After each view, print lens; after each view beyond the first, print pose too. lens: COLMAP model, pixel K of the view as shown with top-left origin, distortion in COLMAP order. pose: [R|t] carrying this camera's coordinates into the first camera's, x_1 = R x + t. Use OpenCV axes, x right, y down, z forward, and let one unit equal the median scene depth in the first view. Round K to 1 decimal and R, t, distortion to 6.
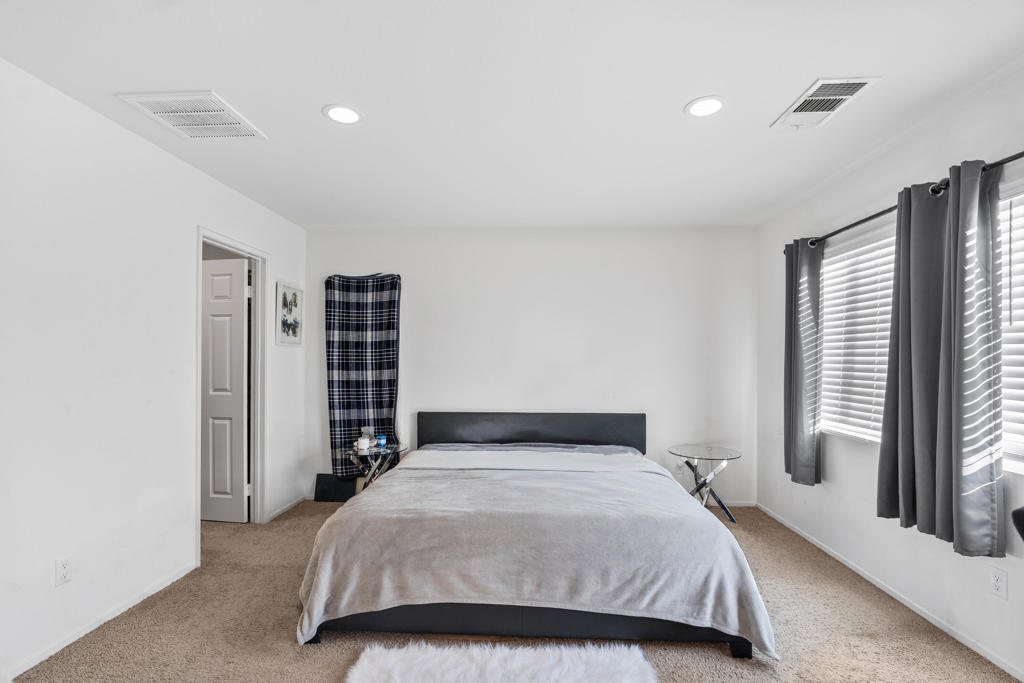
lens RADIAL K [[489.5, 0, 507.3], [0, 489.5, 352.4], [0, 0, 1]] dist [-0.010877, 0.000249]
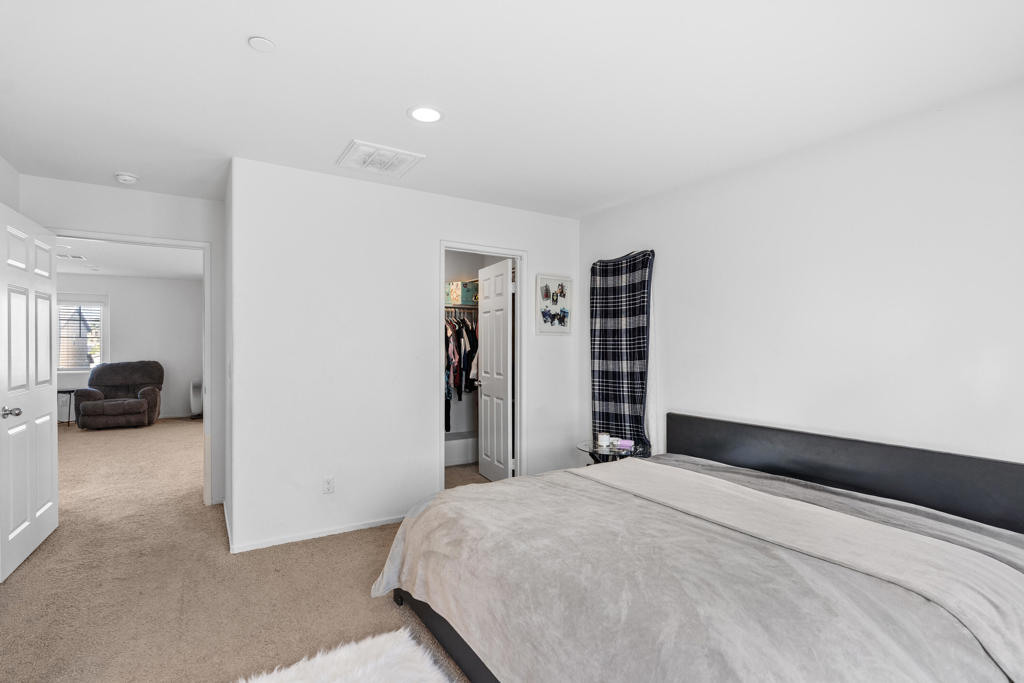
lens RADIAL K [[489.5, 0, 507.3], [0, 489.5, 352.4], [0, 0, 1]] dist [-0.010877, 0.000249]
pose [[0.561829, 0.011405, -0.827174, 0.346781], [0.005323, 0.999834, 0.017401, 0.004252], [0.827236, -0.014179, 0.561676, 0.312841]]
